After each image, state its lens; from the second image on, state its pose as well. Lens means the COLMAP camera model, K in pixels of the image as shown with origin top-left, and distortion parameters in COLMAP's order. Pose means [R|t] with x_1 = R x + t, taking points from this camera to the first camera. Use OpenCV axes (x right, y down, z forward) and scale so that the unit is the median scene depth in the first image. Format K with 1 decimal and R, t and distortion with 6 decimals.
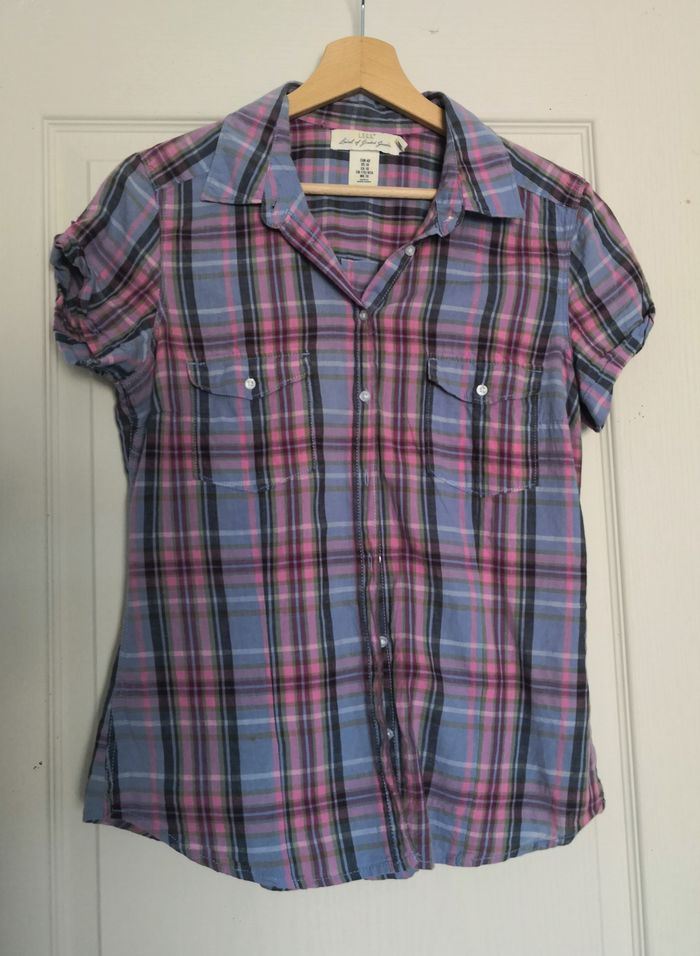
lens RADIAL K [[949.7, 0, 348.4], [0, 949.7, 477.6], [0, 0, 1]] dist [-0.020847, 0.000000]
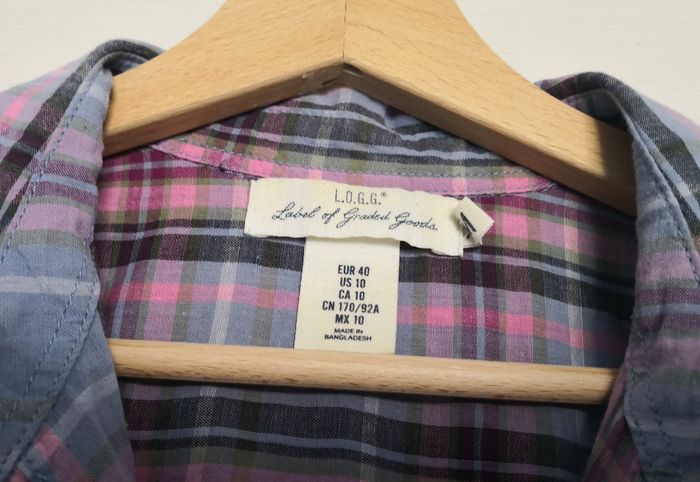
lens RADIAL K [[526.9, 0, 348.4], [0, 526.9, 242.5], [0, 0, 1]] dist [0.006673, -0.001382]
pose [[0.996610, 0.004135, -0.082164, 0.030154], [-0.039203, 0.901919, -0.430122, -0.270426], [0.072327, 0.431885, 0.899024, 0.846240]]
